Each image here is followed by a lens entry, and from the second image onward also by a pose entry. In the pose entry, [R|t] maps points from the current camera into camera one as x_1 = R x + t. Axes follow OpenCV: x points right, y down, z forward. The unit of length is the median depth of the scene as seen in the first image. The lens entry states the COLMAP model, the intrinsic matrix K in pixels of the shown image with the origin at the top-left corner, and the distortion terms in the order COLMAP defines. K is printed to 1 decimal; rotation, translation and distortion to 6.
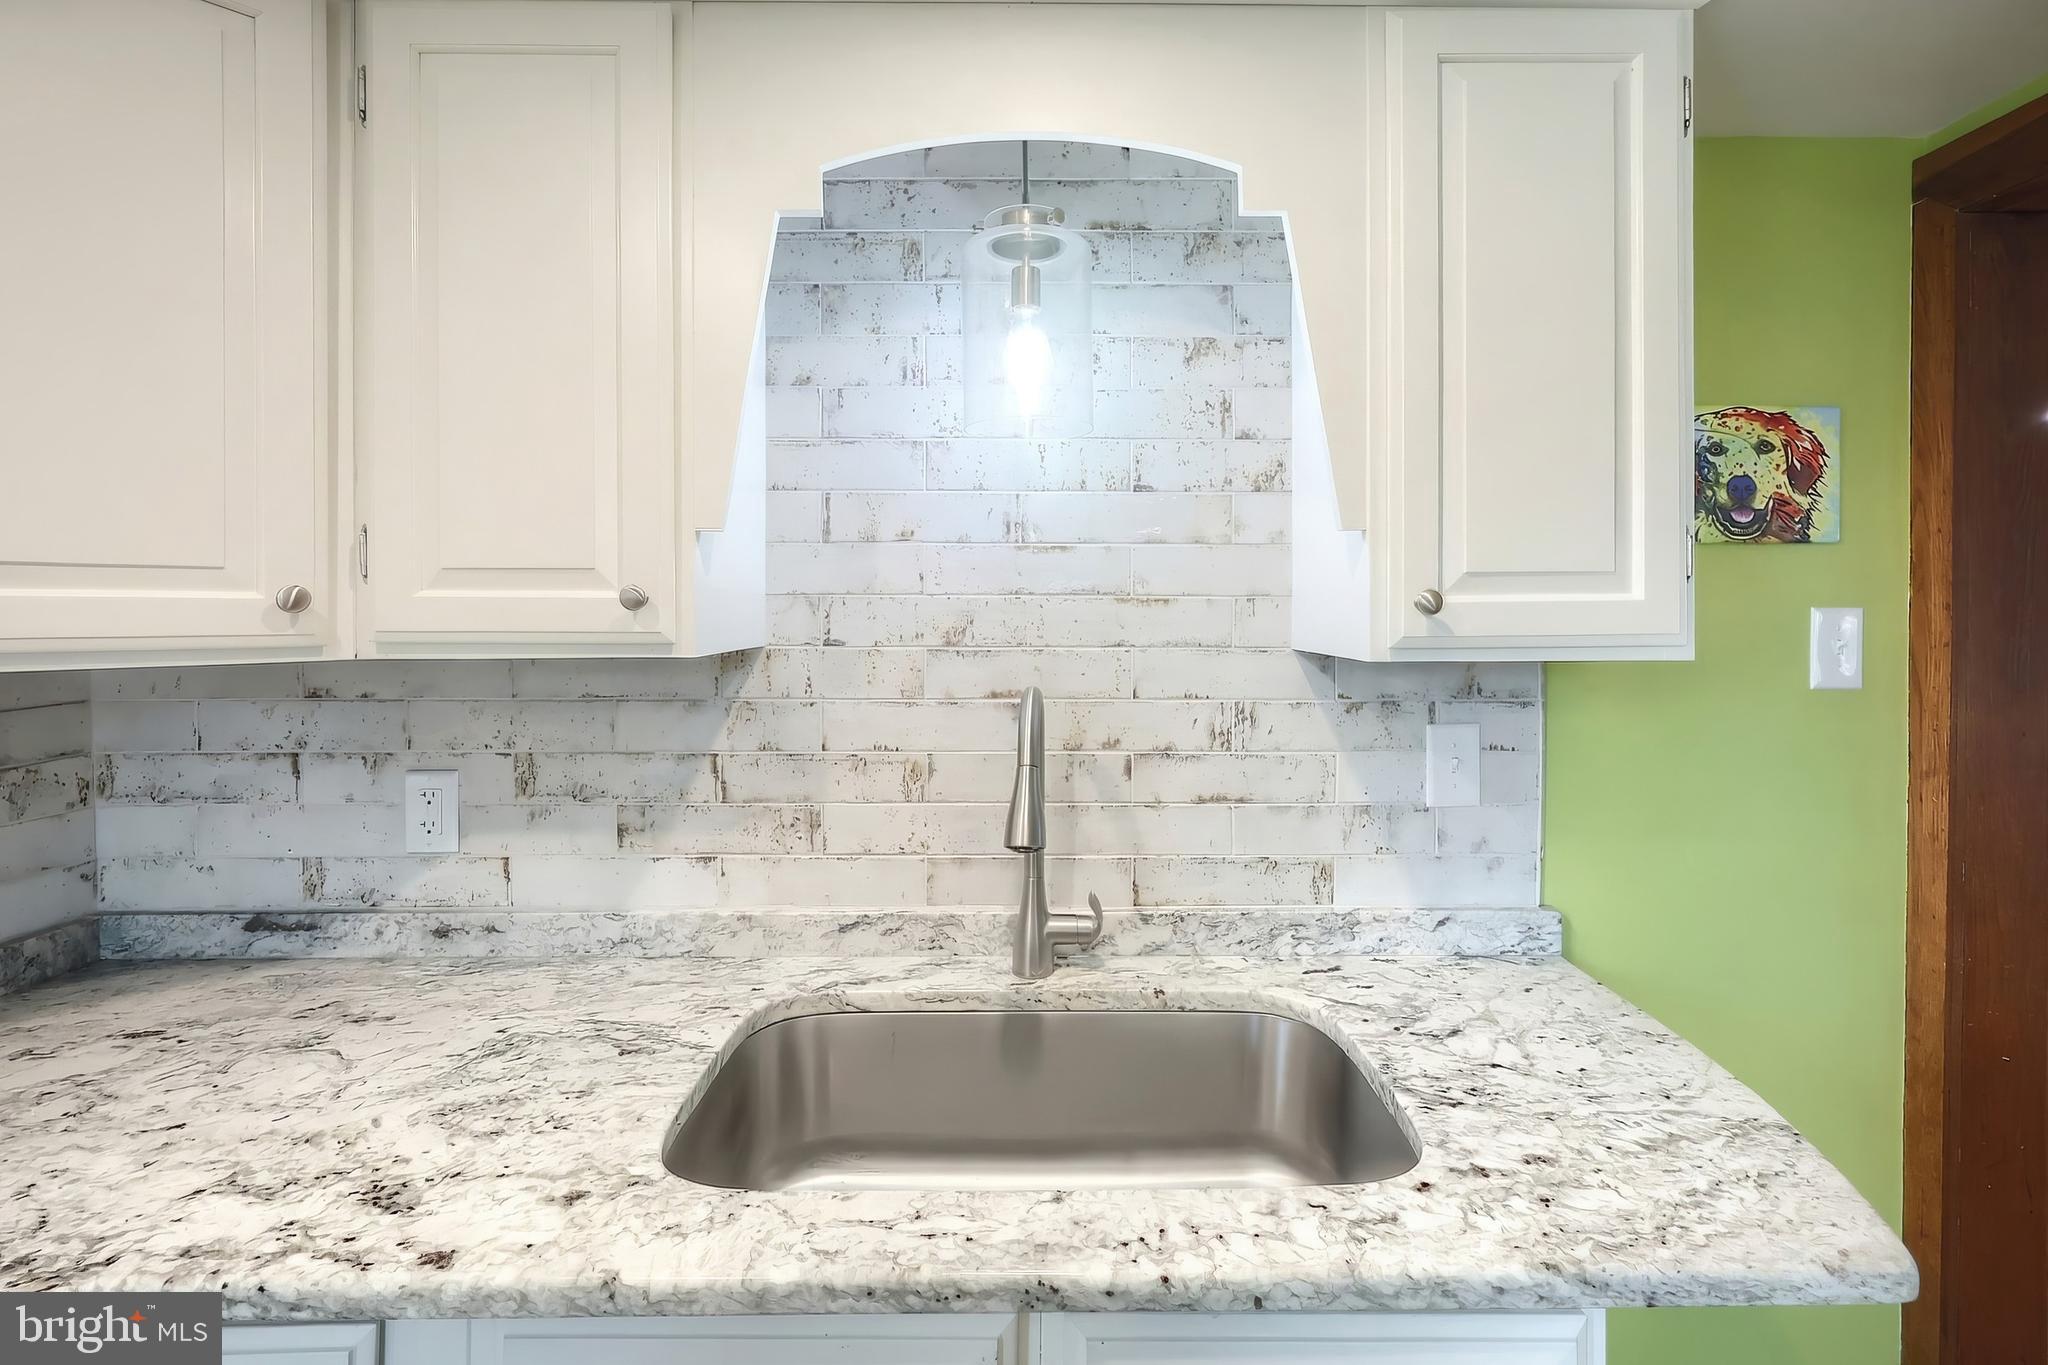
lens RADIAL K [[838.0, 0, 1030.3], [0, 838.0, 612.0], [0, 0, 1]] dist [-0.000386, 0.000024]
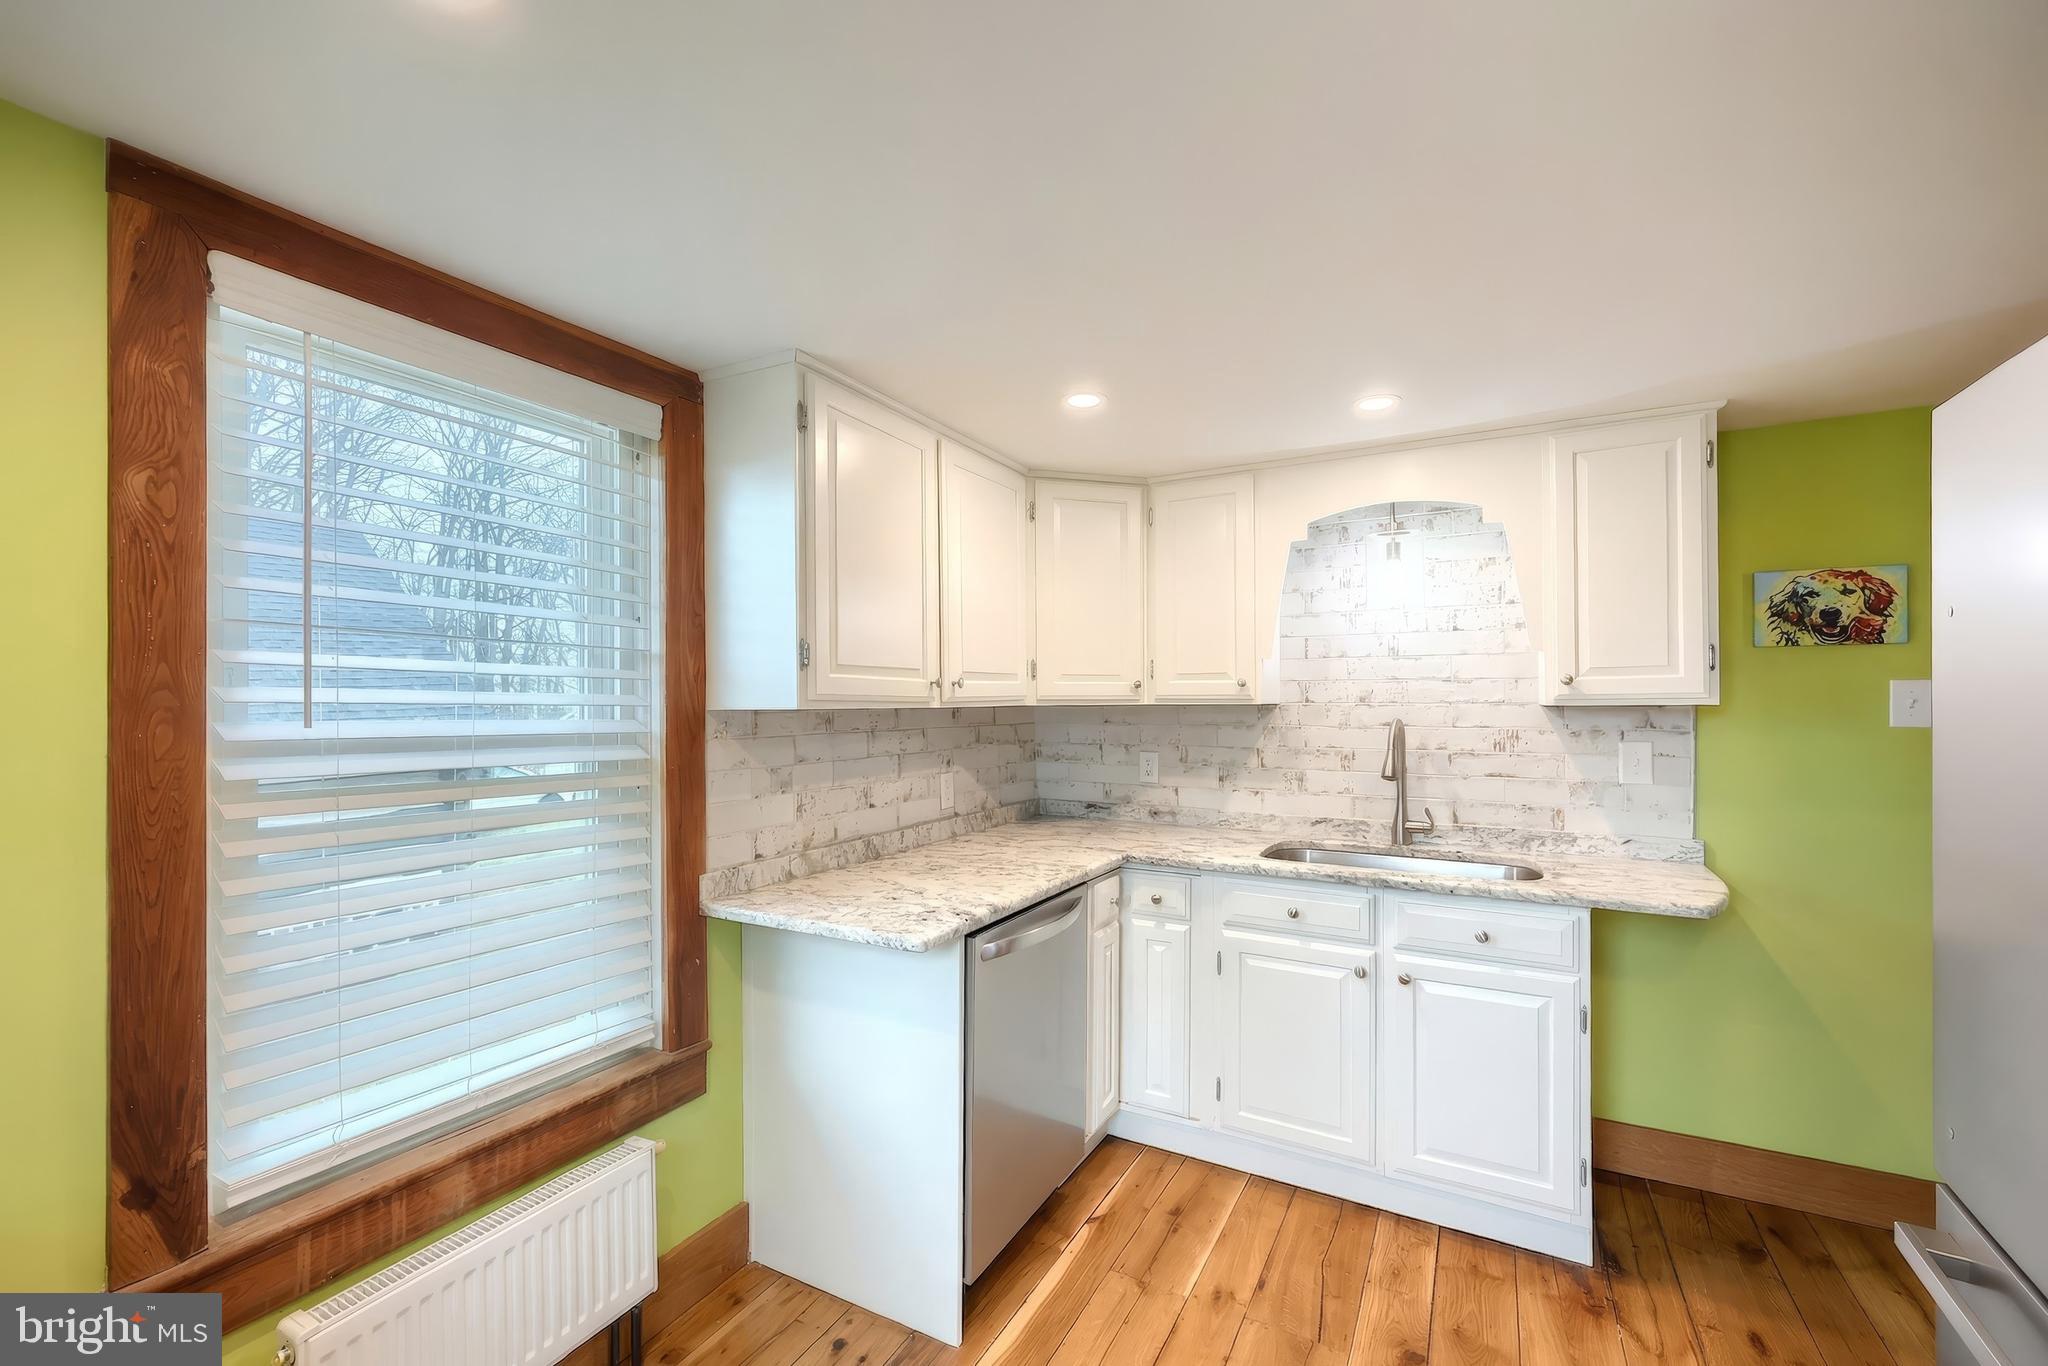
lens RADIAL K [[838.0, 0, 1032.5], [0, 838.0, 694.6], [0, 0, 1]] dist [-0.000386, 0.000024]
pose [[0.872262, -0.007234, -0.488985, 0.235440], [0.002660, 0.999946, -0.010048, 0.038587], [0.489031, 0.007464, 0.872235, -1.426210]]
